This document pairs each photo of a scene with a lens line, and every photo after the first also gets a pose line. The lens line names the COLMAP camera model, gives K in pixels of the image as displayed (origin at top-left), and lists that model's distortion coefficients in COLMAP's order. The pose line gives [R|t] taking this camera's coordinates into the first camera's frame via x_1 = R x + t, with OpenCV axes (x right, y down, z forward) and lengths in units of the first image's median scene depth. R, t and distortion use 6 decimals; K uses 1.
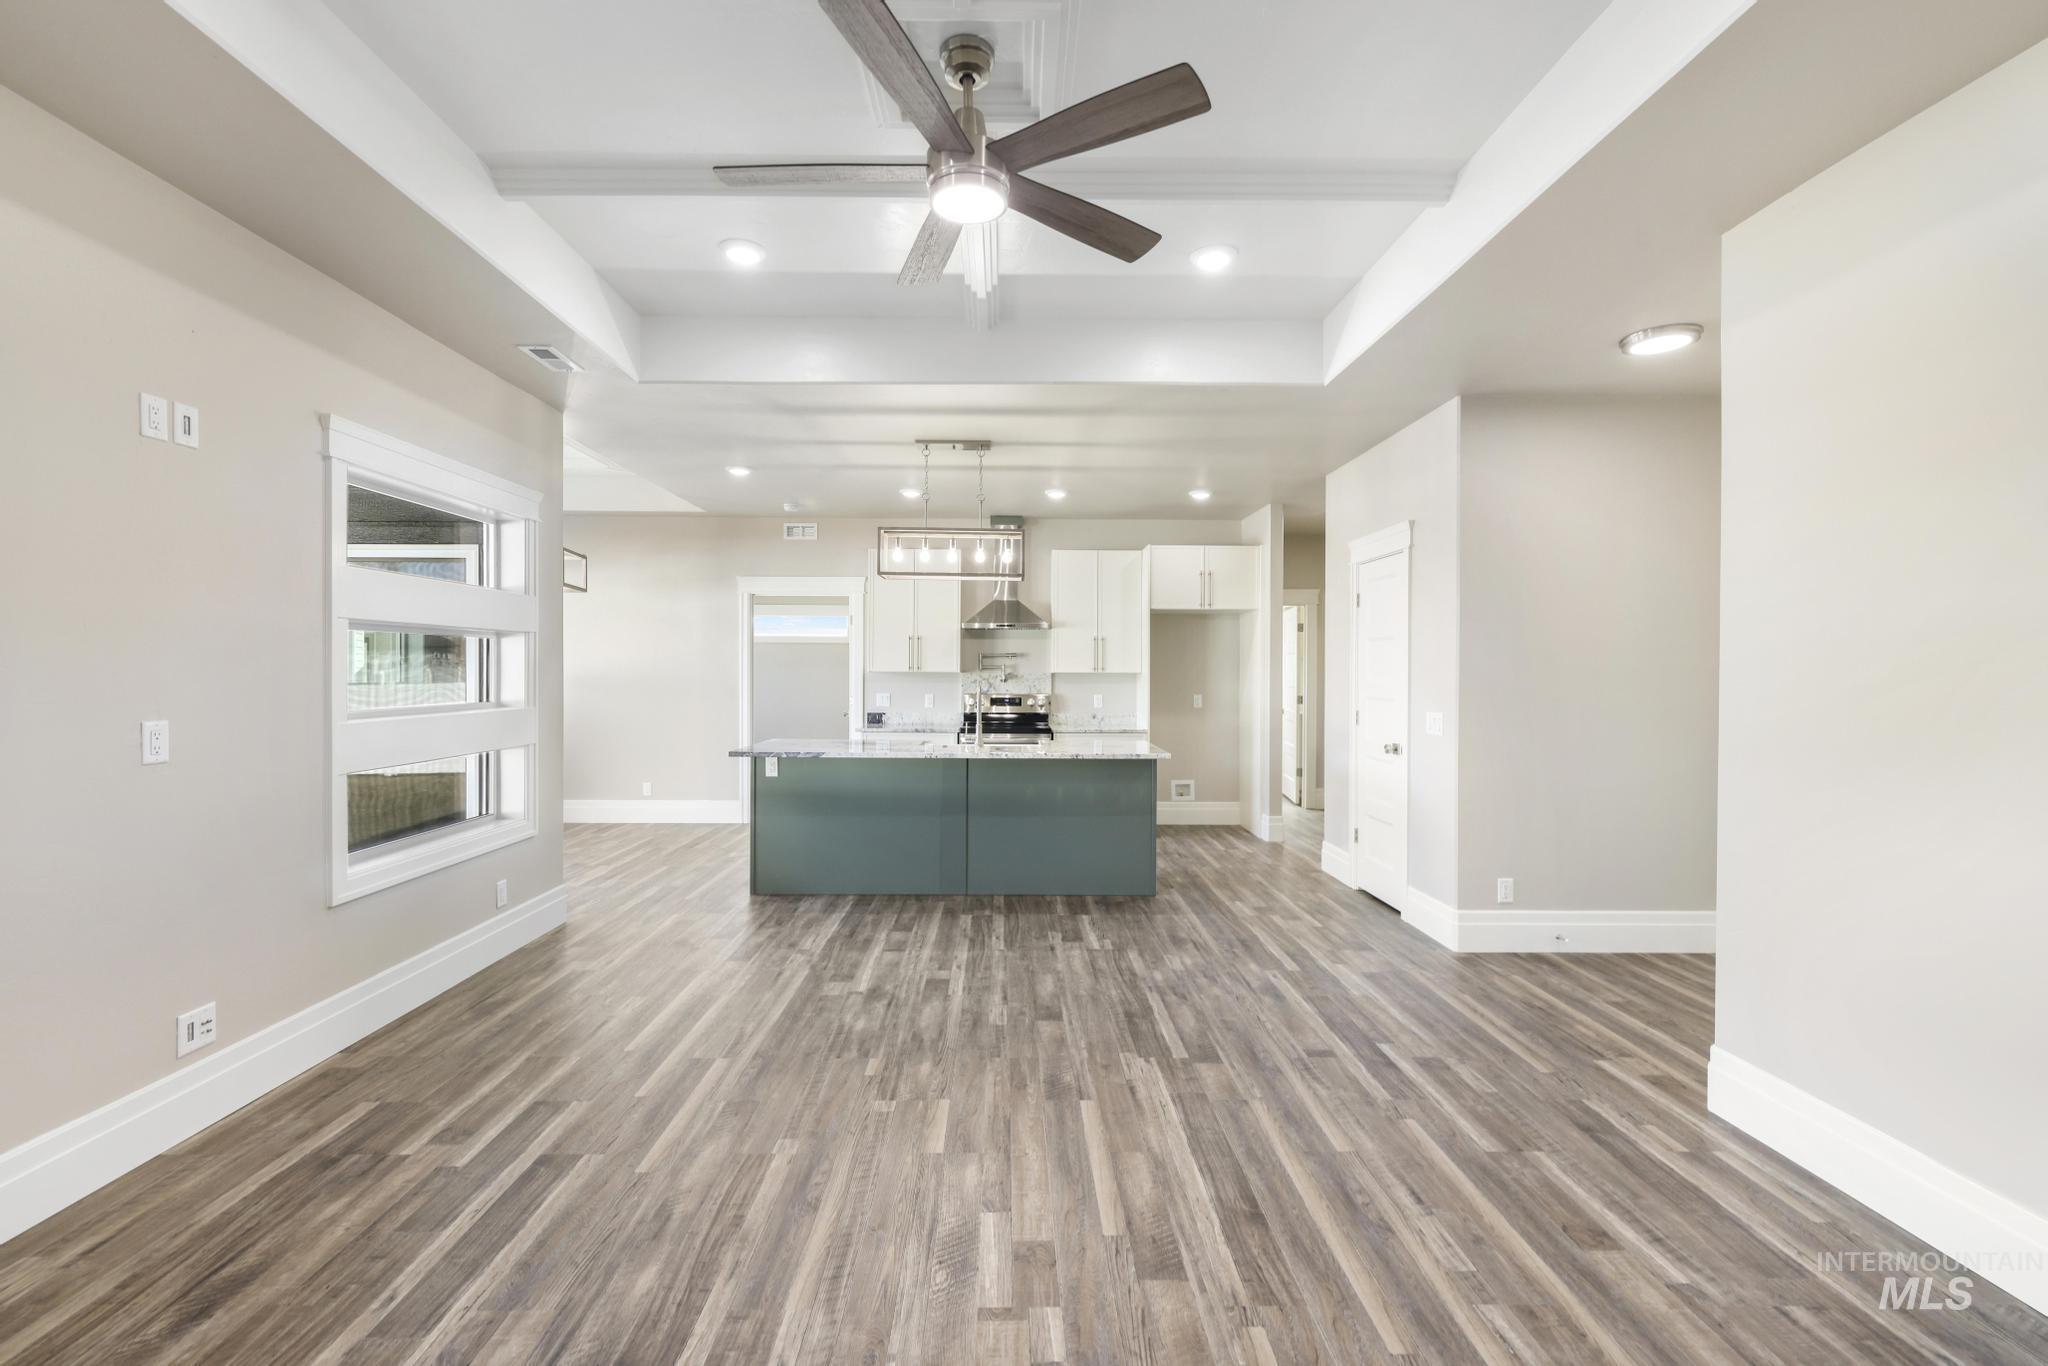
lens RADIAL K [[876.7, 0, 1027.3], [0, 876.7, 674.8], [0, 0, 1]] dist [0.002885, 0.000428]
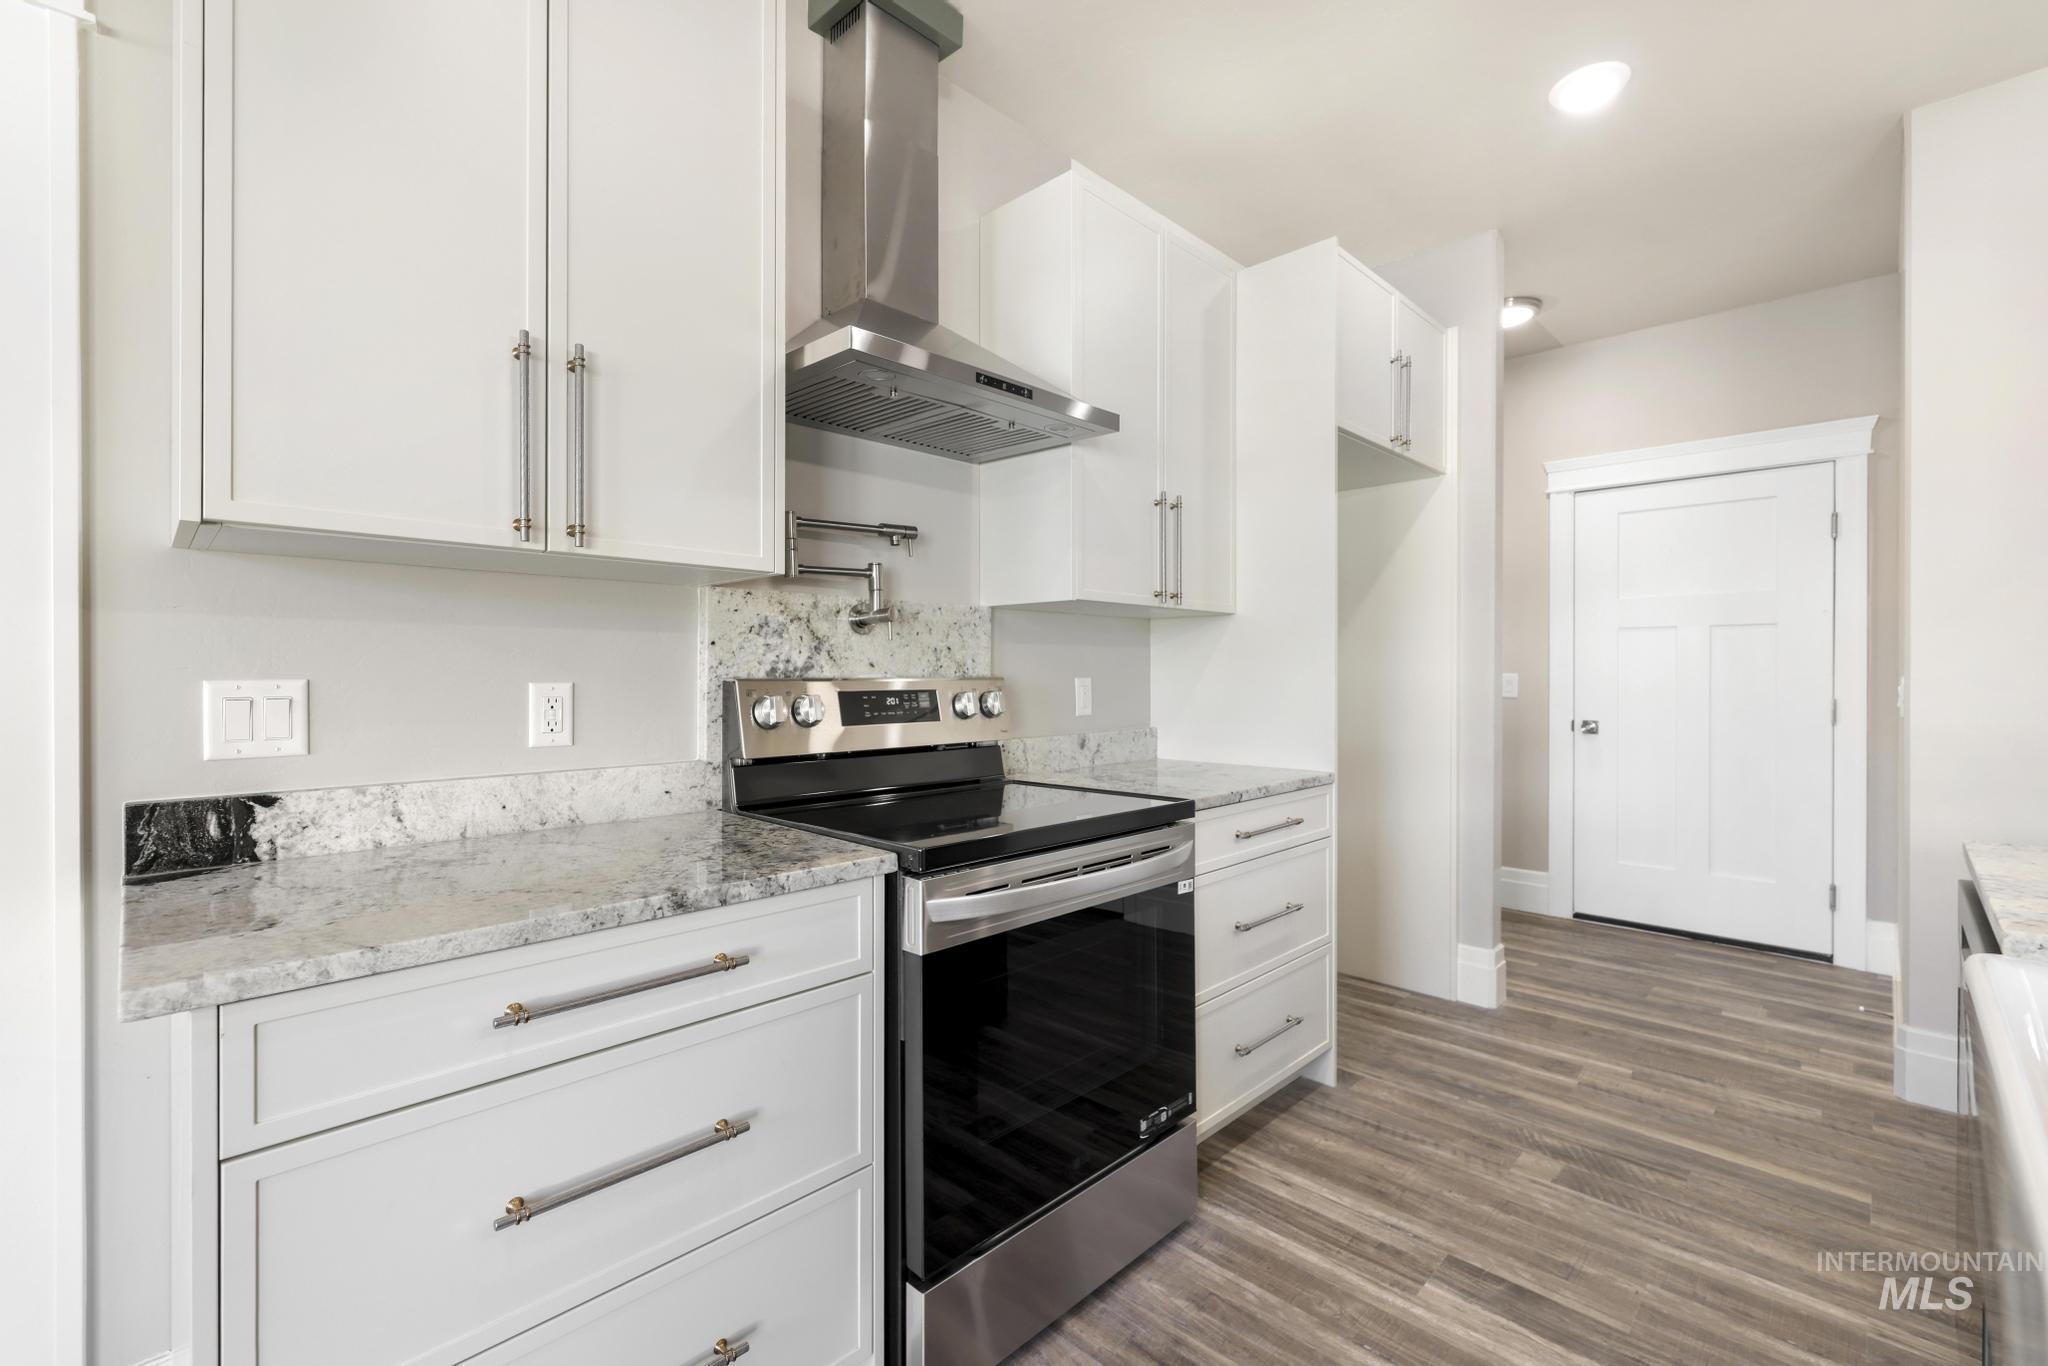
lens RADIAL K [[876.7, 0, 1027.3], [0, 876.7, 674.8], [0, 0, 1]] dist [0.002885, 0.000428]
pose [[0.717506, -0.007479, 0.696512, -0.180027], [0.004203, 0.999971, 0.006408, 0.020298], [-0.696540, -0.001671, 0.717516, 0.796142]]
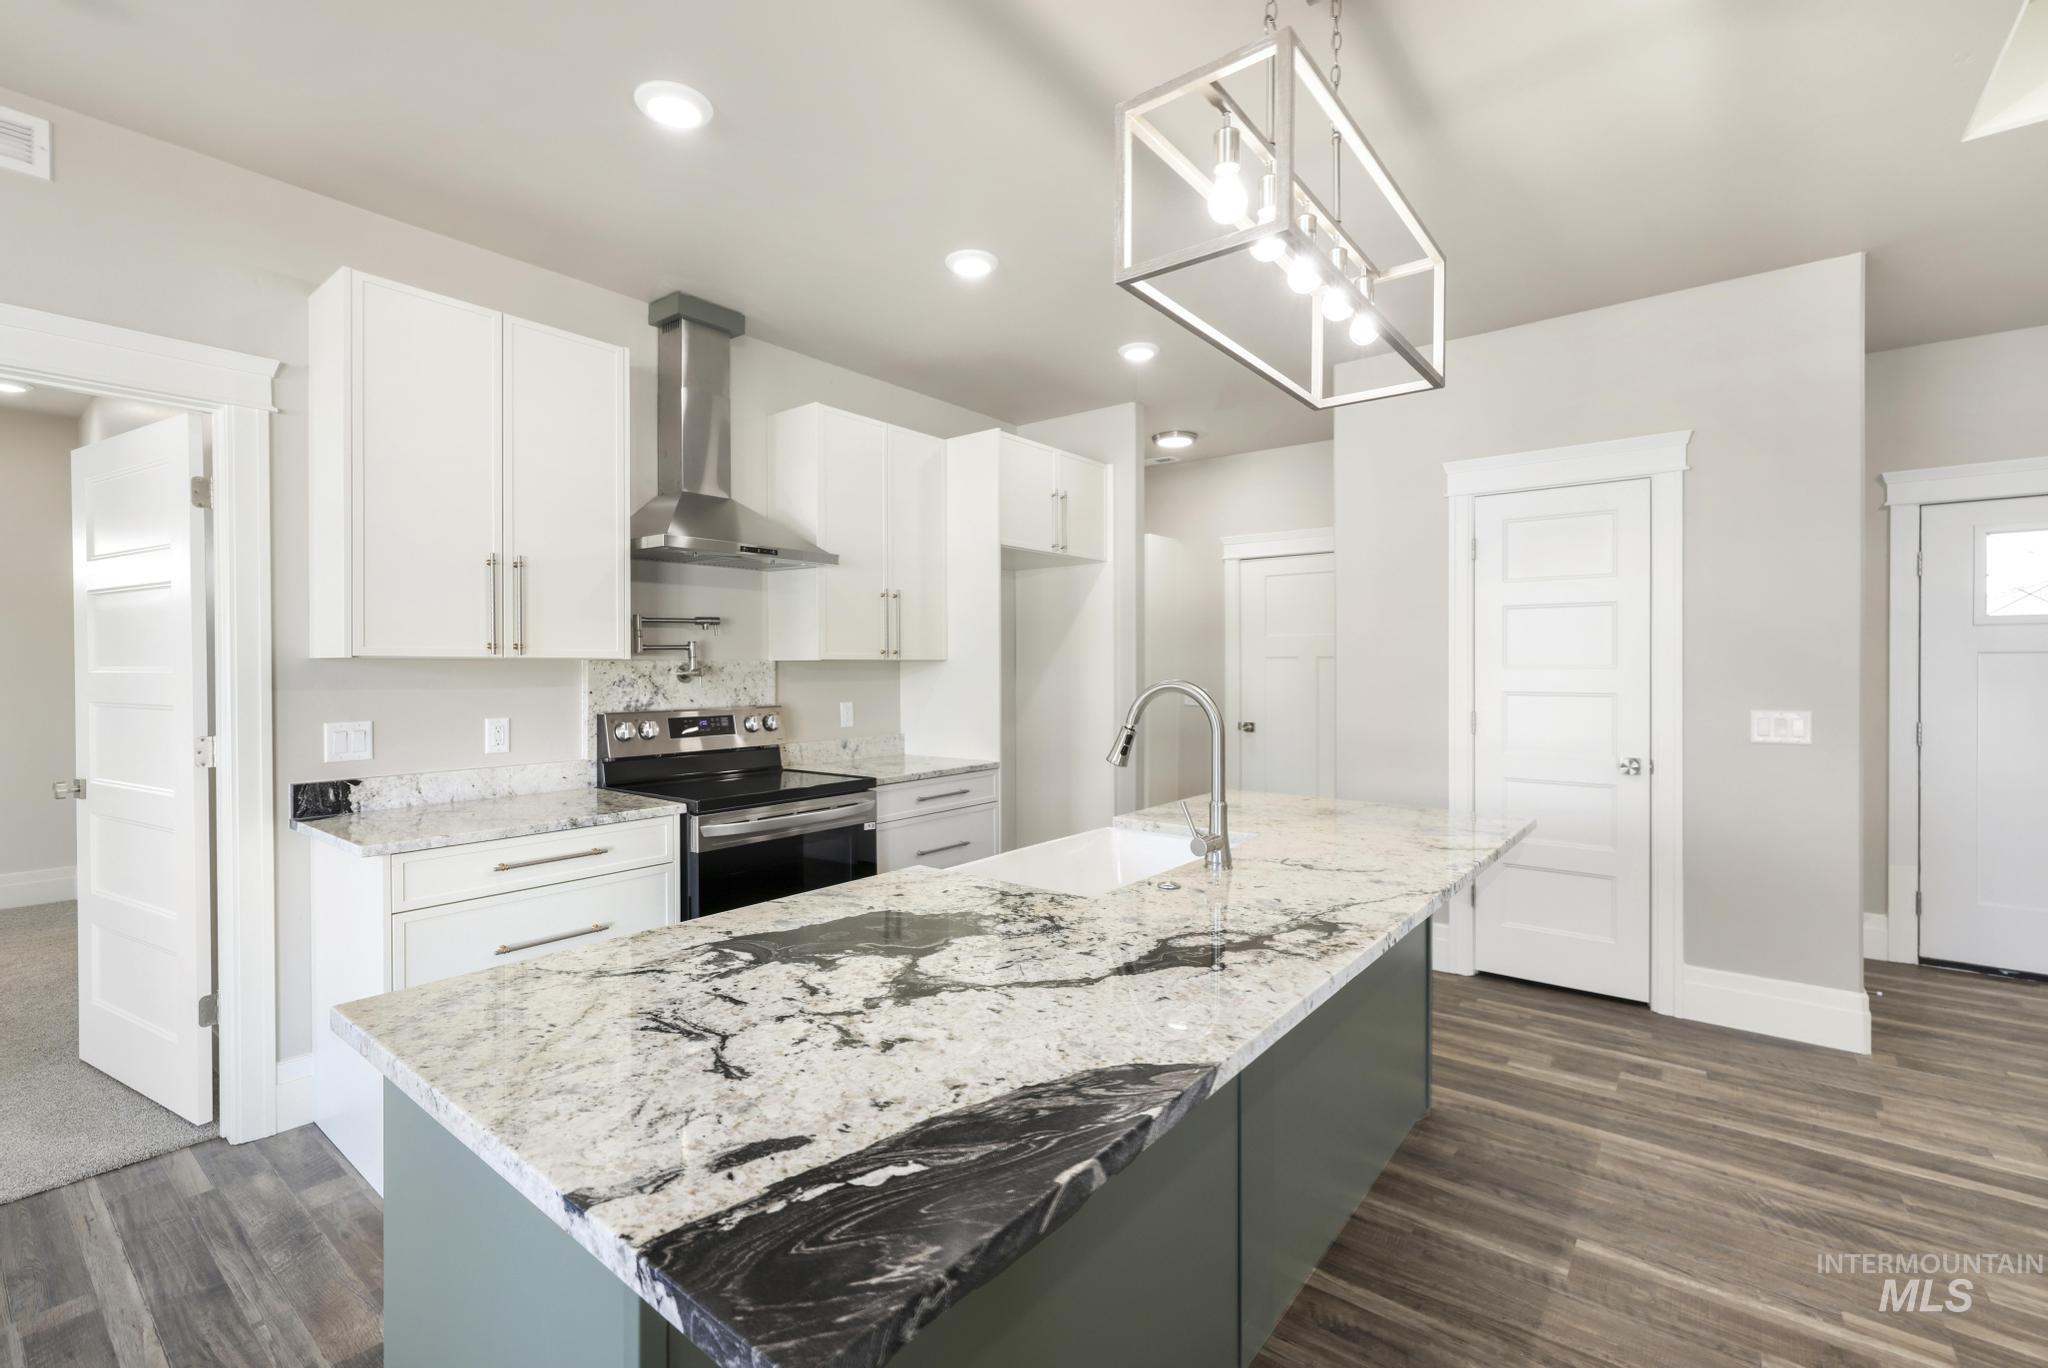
lens RADIAL K [[876.7, 0, 1027.3], [0, 876.7, 675.8], [0, 0, 1]] dist [0.002885, 0.000428]
pose [[0.636649, -0.014340, 0.771020, -0.264326], [0.006811, 0.999893, 0.012973, 0.001030], [-0.771123, -0.003008, 0.636679, 0.601982]]
